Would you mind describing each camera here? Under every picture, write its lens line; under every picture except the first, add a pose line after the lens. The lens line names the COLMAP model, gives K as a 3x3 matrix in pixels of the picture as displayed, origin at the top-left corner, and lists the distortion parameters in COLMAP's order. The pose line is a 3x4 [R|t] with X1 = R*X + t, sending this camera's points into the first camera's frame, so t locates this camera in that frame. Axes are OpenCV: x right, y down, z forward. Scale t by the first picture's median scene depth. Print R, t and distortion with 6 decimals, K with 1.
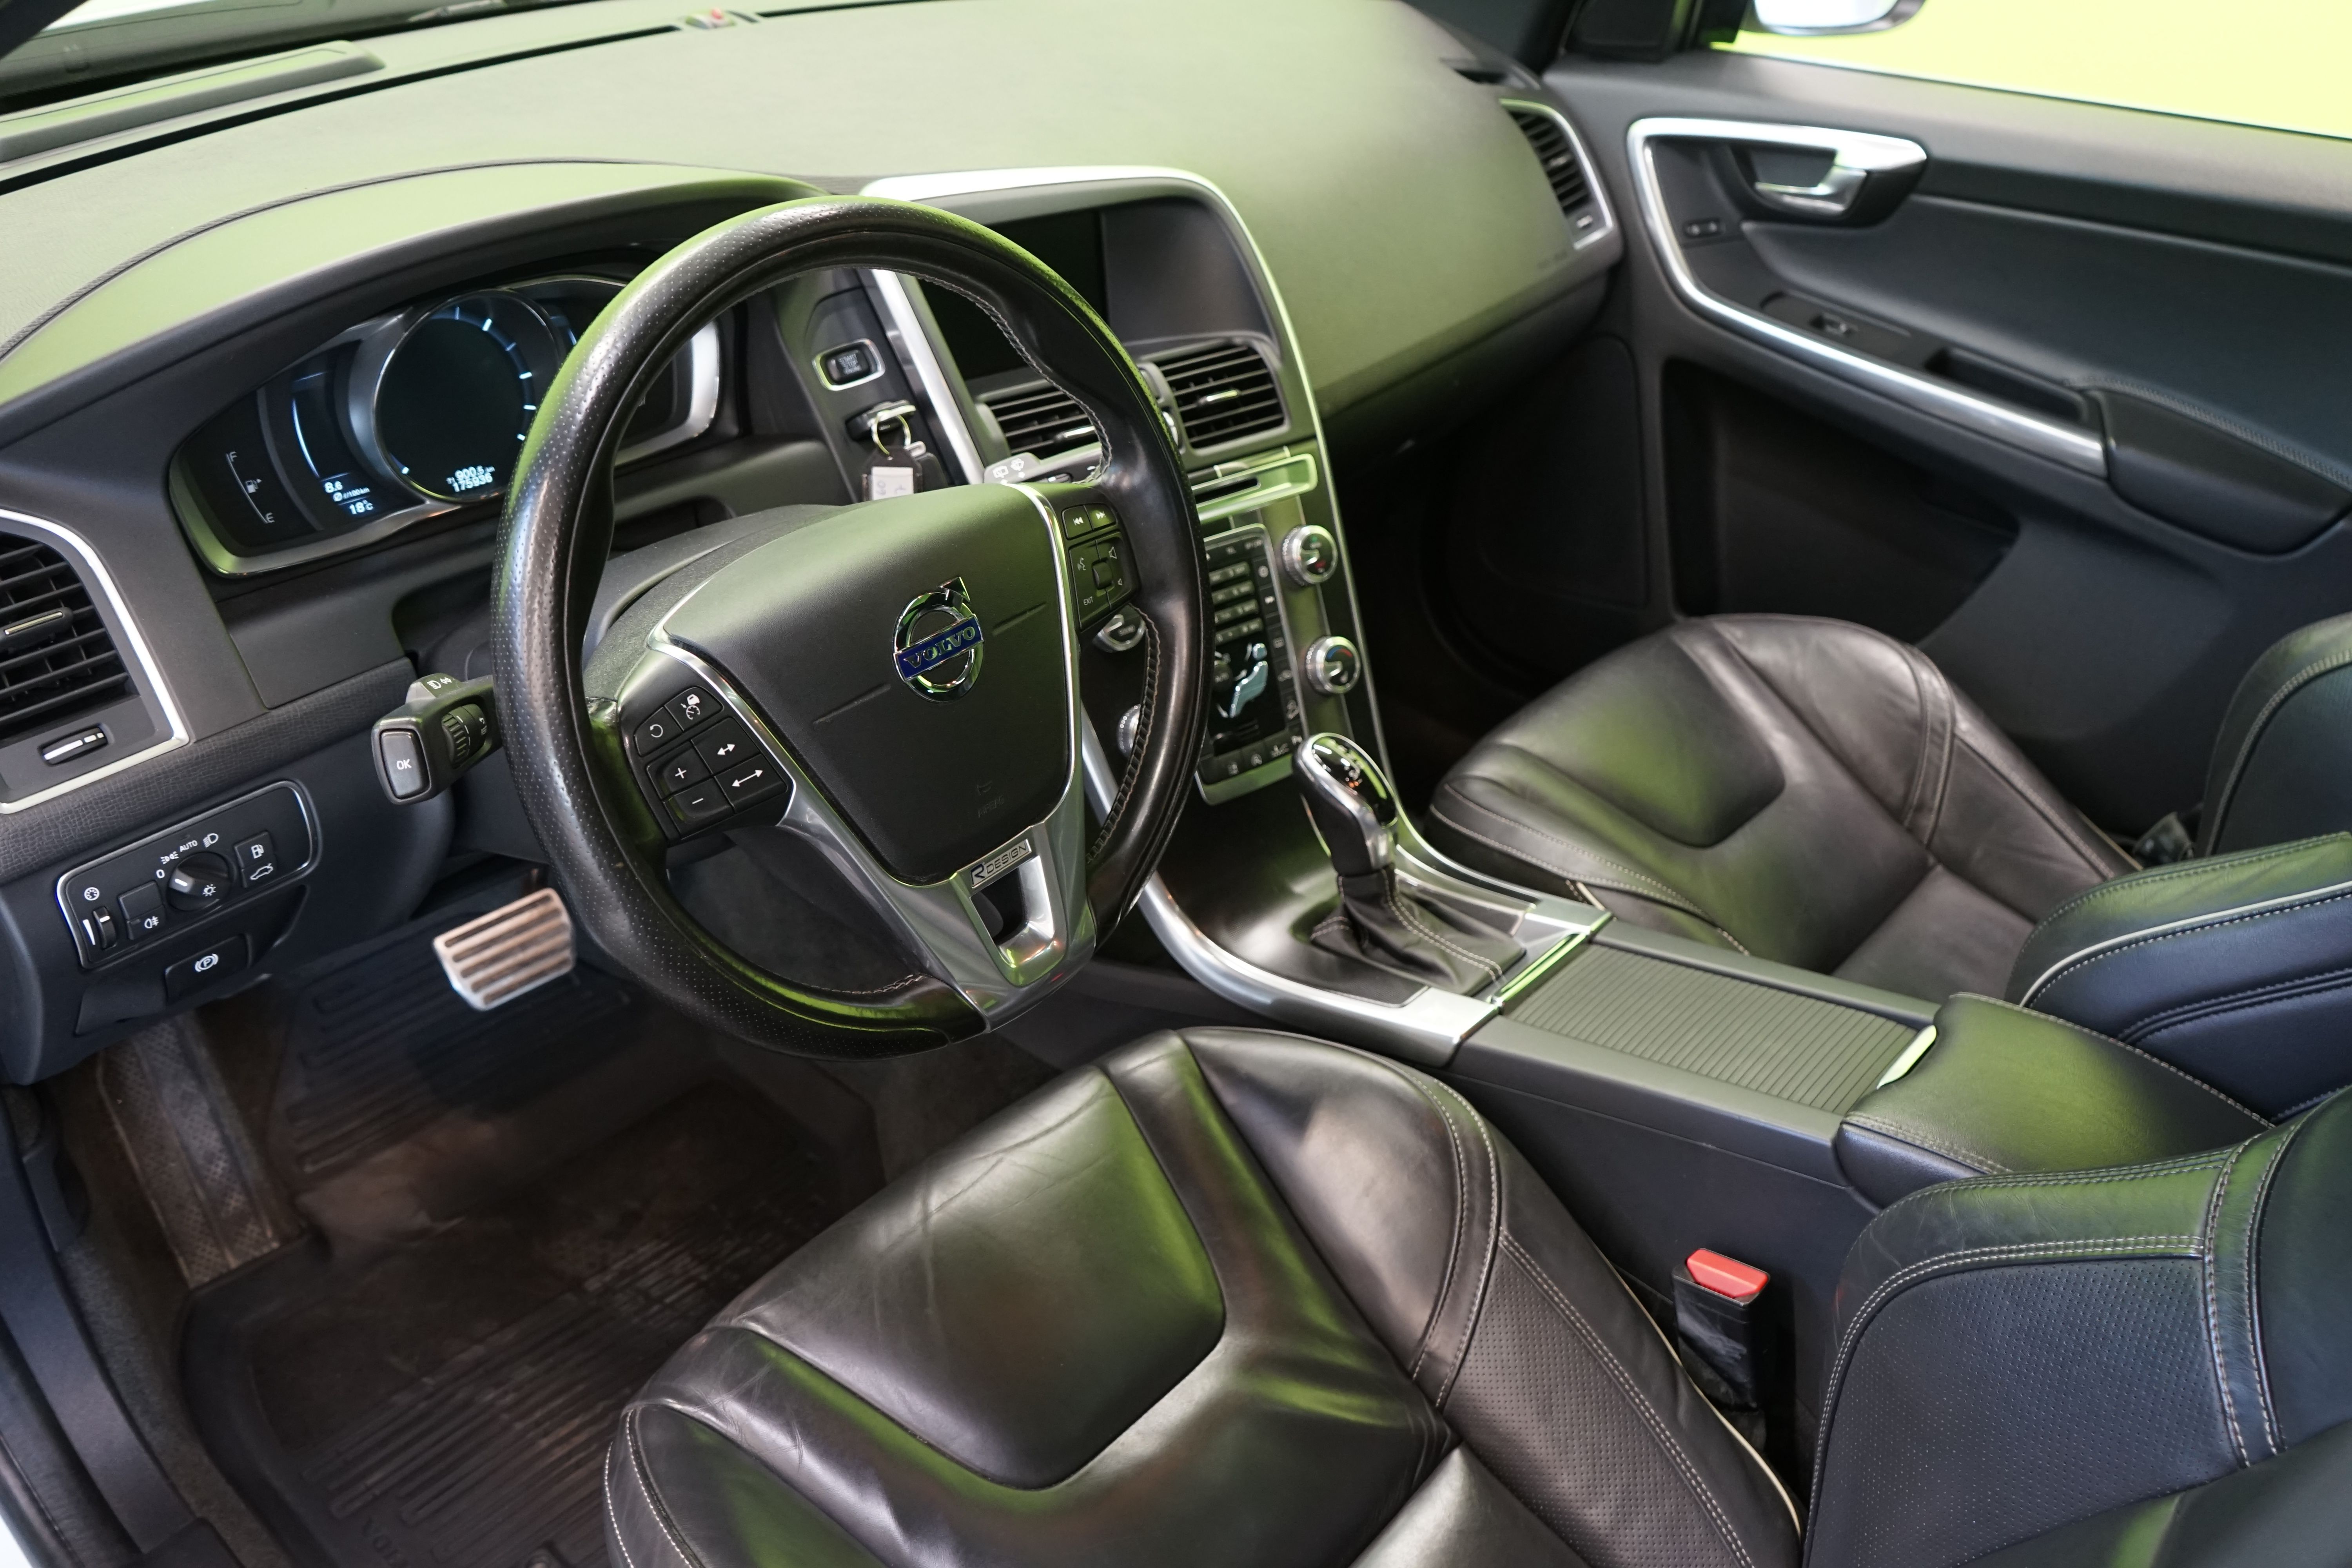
lens RADIAL K [[2071.6, 0, 1176.0], [0, 2071.6, 784.0], [0, 0, 1]] dist [-0.003803, -0.000551]
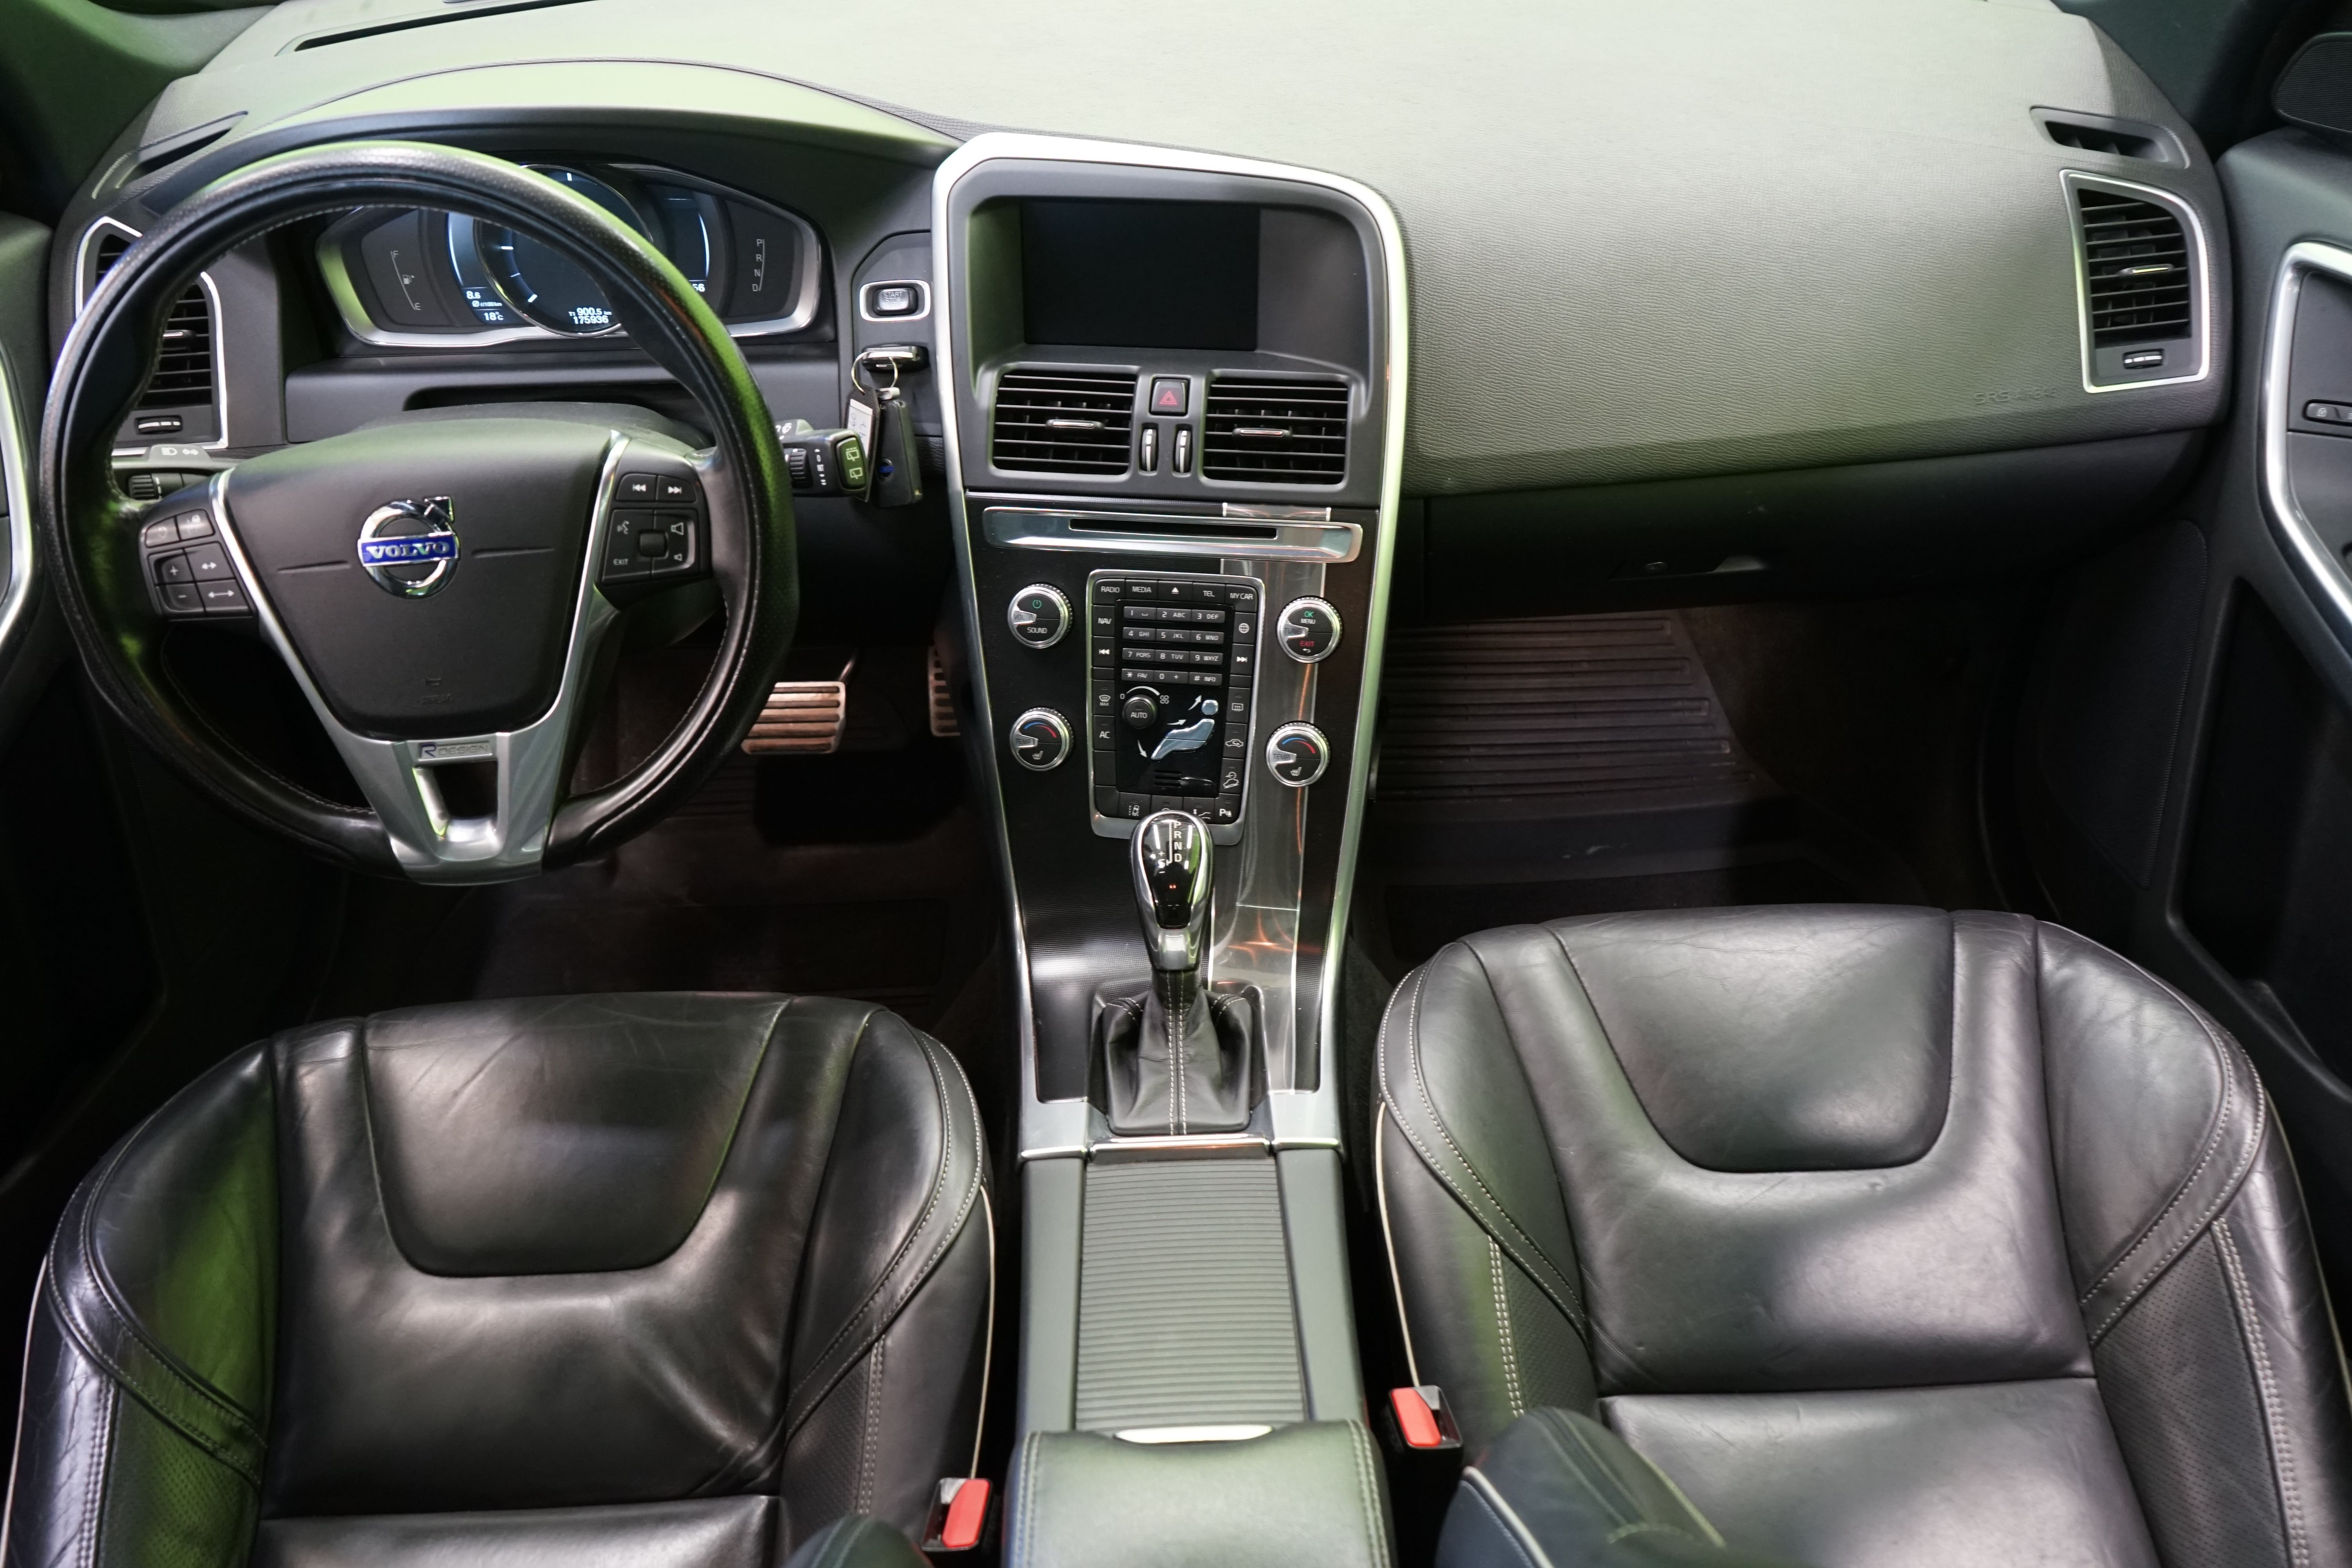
lens RADIAL K [[2052.7, 0, 1176.0], [0, 2052.7, 784.0], [0, 0, 1]] dist [-0.004992, 0.003681]
pose [[0.646311, 0.387834, -0.657166, 0.652685], [-0.332018, 0.918342, 0.215436, -0.227234], [0.687056, 0.078952, 0.722302, 0.333401]]
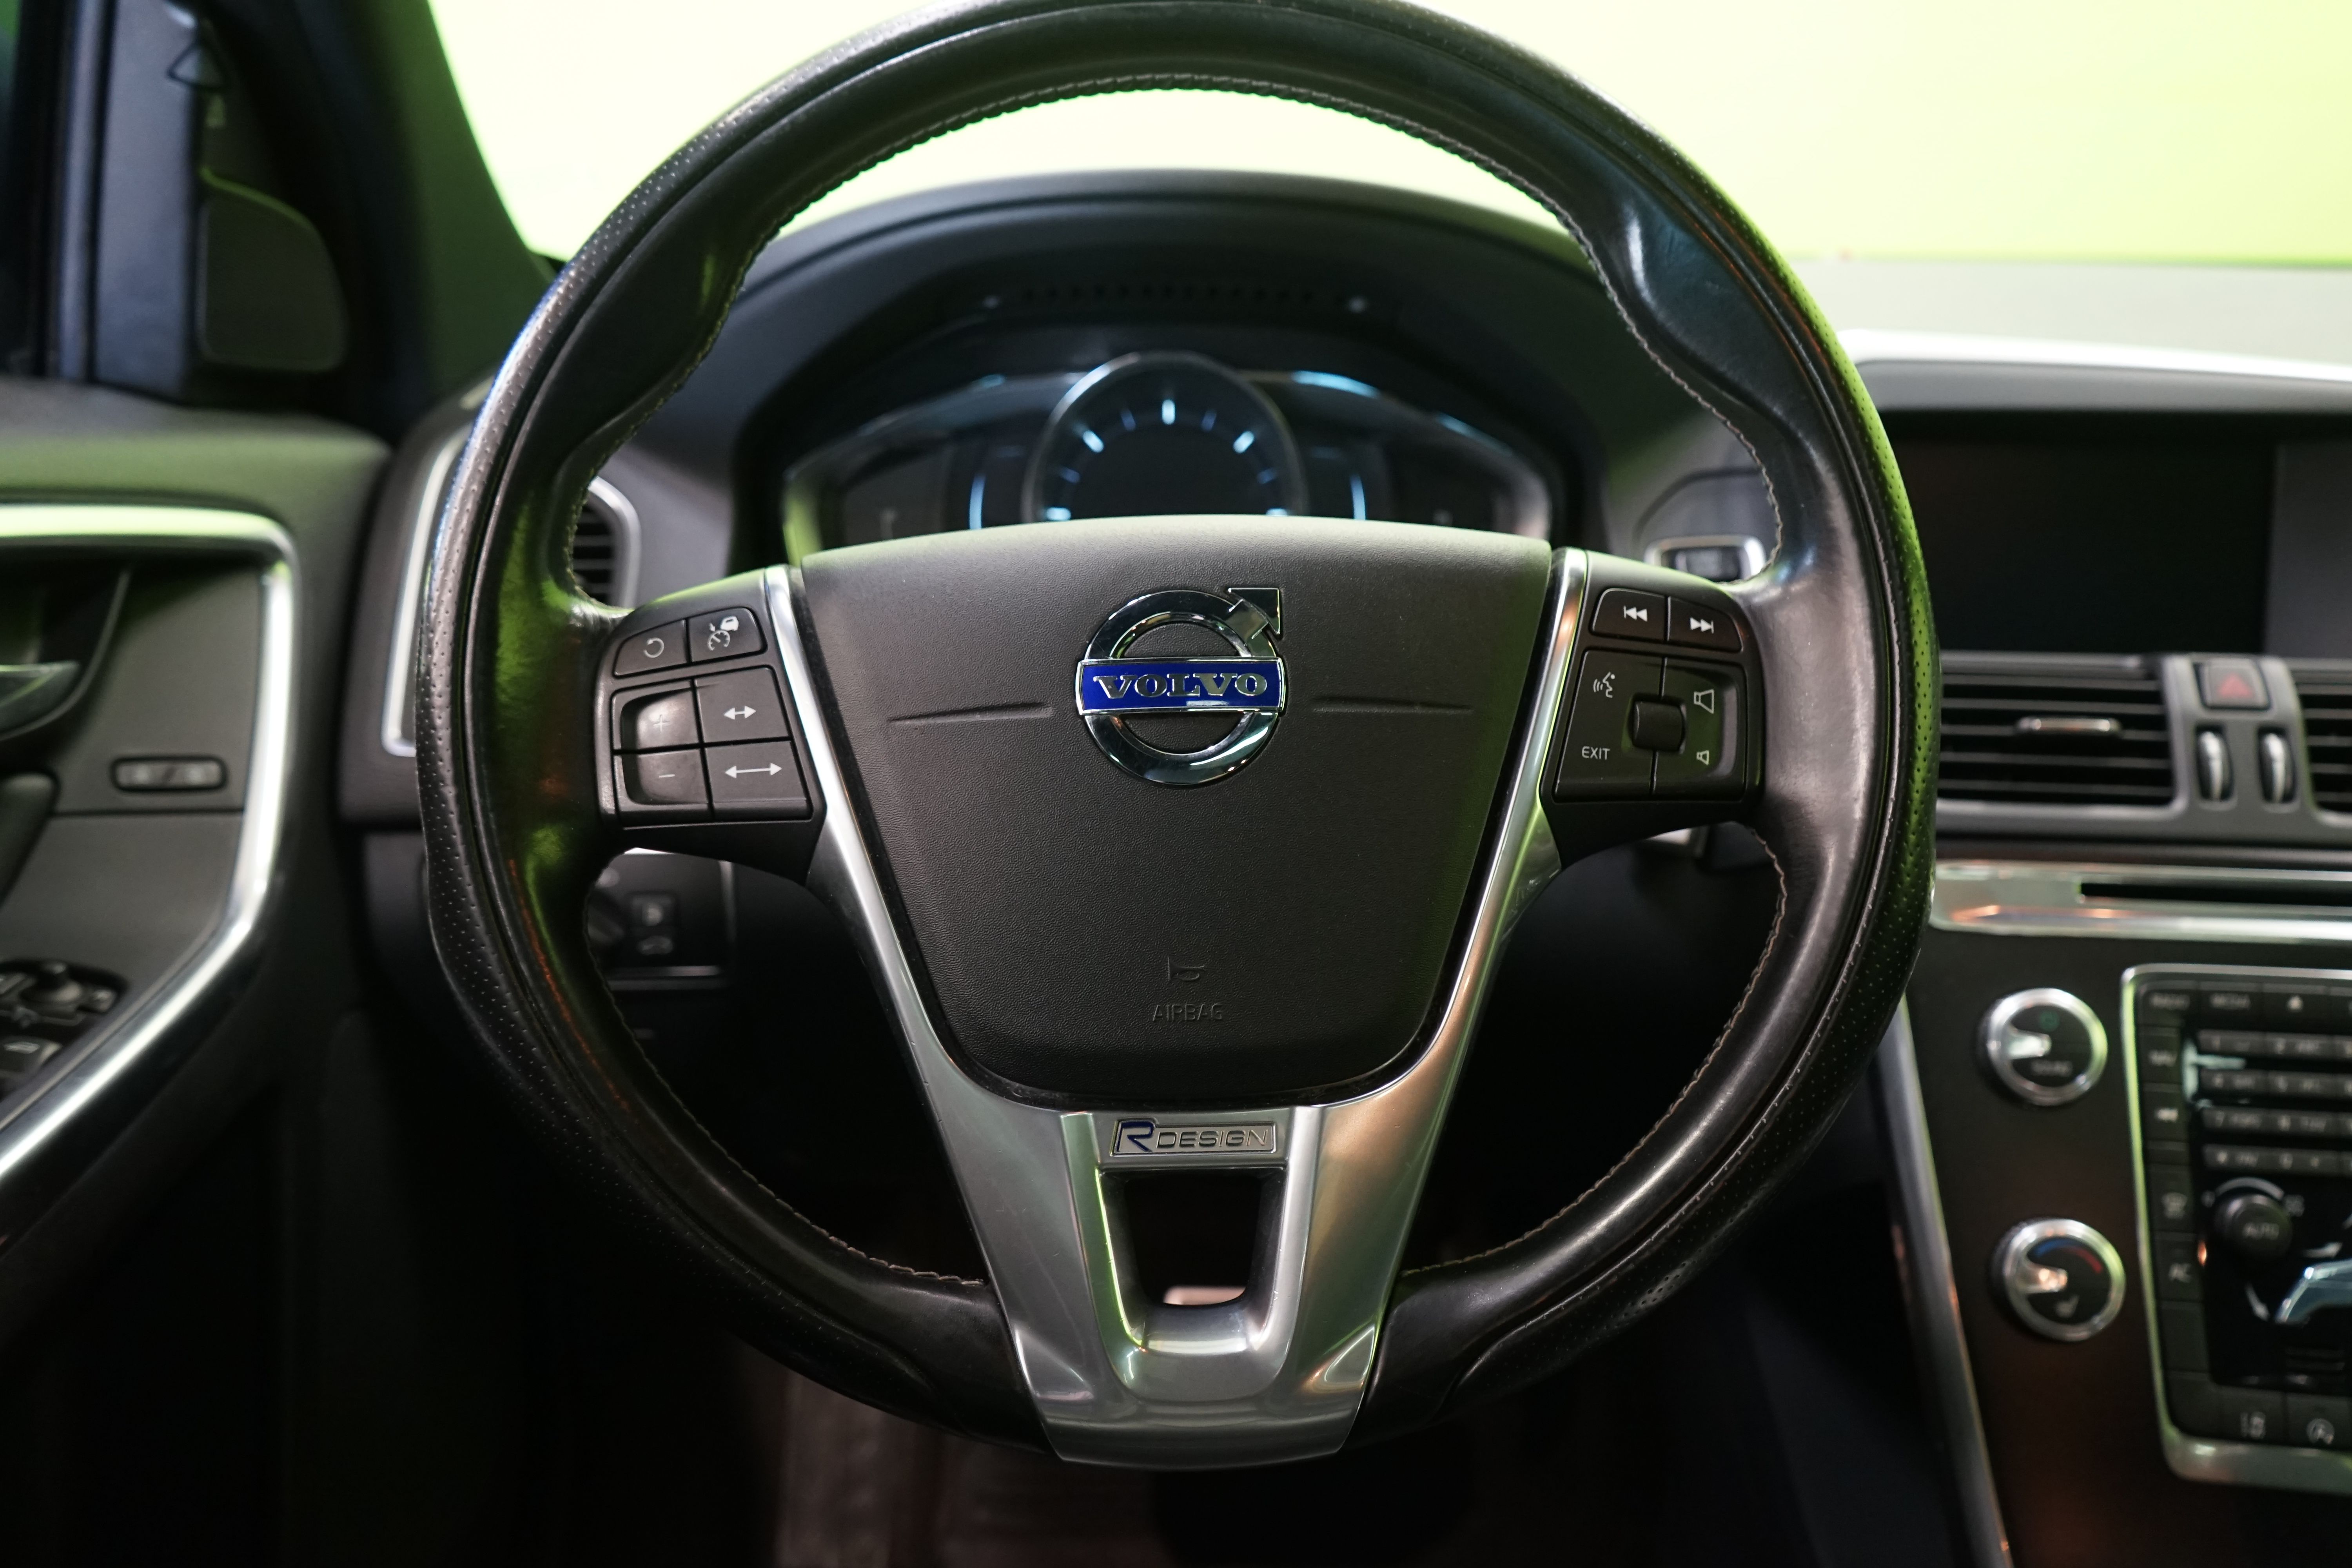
lens RADIAL K [[2060.9, 0, 1170.0], [0, 2060.9, 540.9], [0, 0, 1]] dist [-0.065670, 0.008705]
pose [[0.657062, 0.073652, -0.750230, 0.200835], [-0.388591, 0.885891, -0.253364, 0.027042], [0.645961, 0.458009, 0.610706, 0.443080]]
